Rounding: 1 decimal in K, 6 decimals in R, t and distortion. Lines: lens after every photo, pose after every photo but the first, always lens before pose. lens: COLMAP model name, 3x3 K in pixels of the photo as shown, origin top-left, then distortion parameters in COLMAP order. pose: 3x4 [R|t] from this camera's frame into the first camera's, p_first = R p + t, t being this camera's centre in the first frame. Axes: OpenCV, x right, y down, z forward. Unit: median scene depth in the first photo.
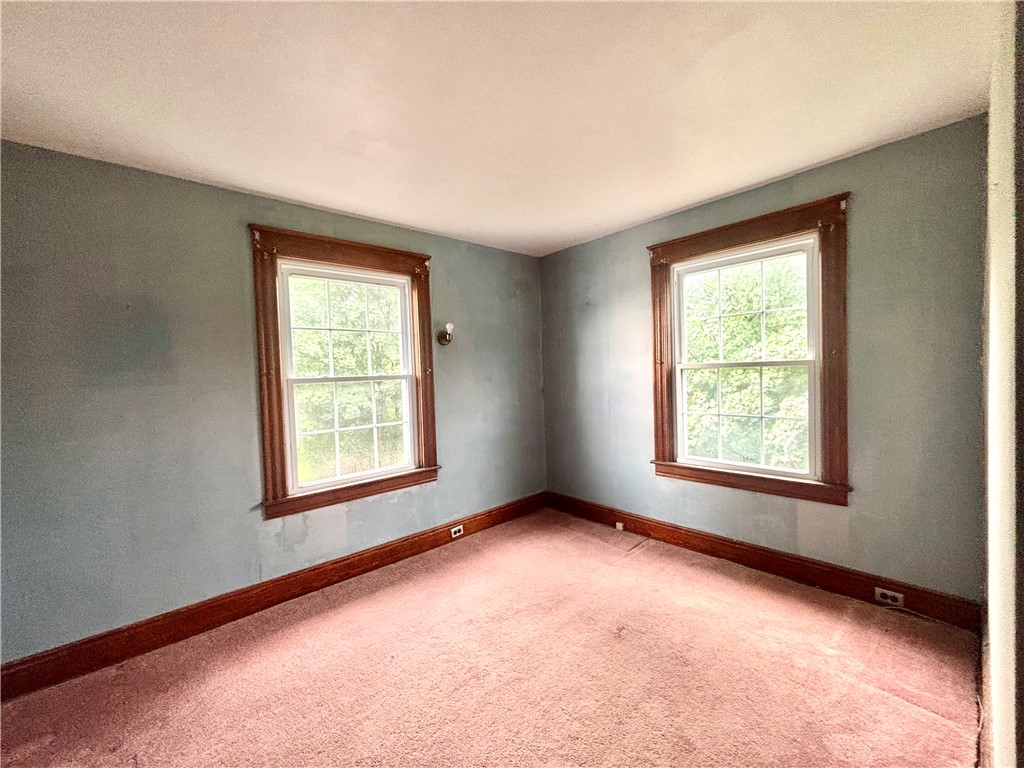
lens RADIAL K [[422.9, 0, 504.4], [0, 422.9, 380.8], [0, 0, 1]] dist [0.003831, -0.001450]
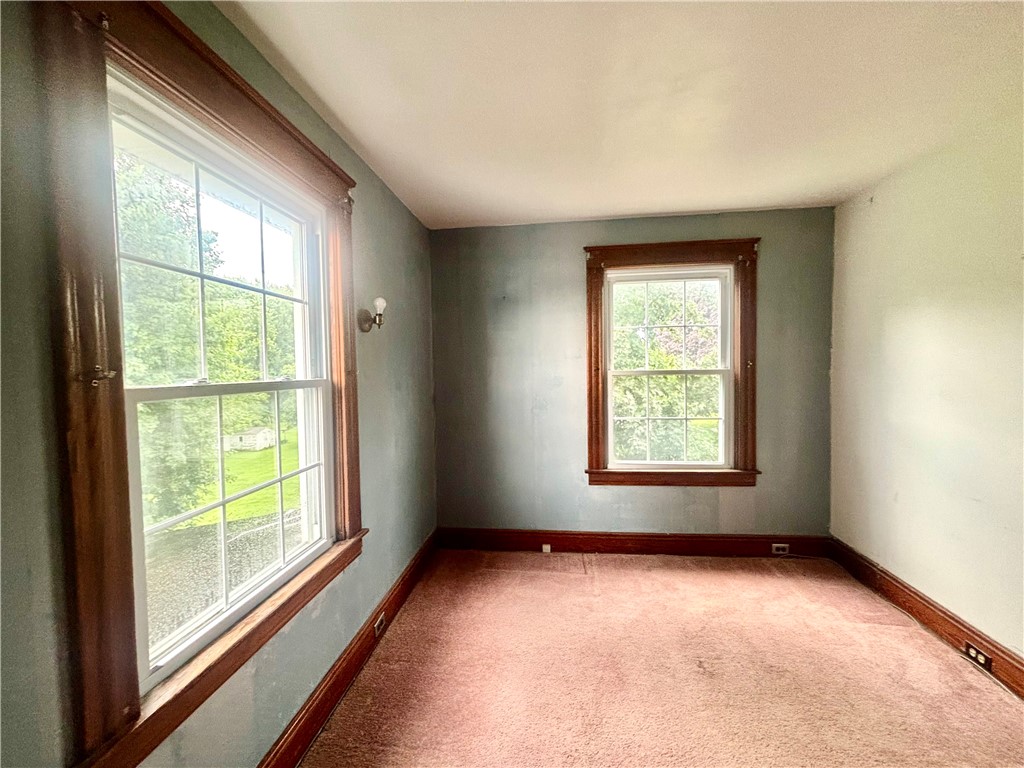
lens RADIAL K [[422.9, 0, 513.9], [0, 422.9, 382.7], [0, 0, 1]] dist [0.003831, -0.001450]
pose [[0.734861, 0.001082, 0.678217, -0.436149], [0.006713, 0.999938, -0.008869, -0.003417], [-0.678185, 0.011070, 0.734808, 0.422944]]
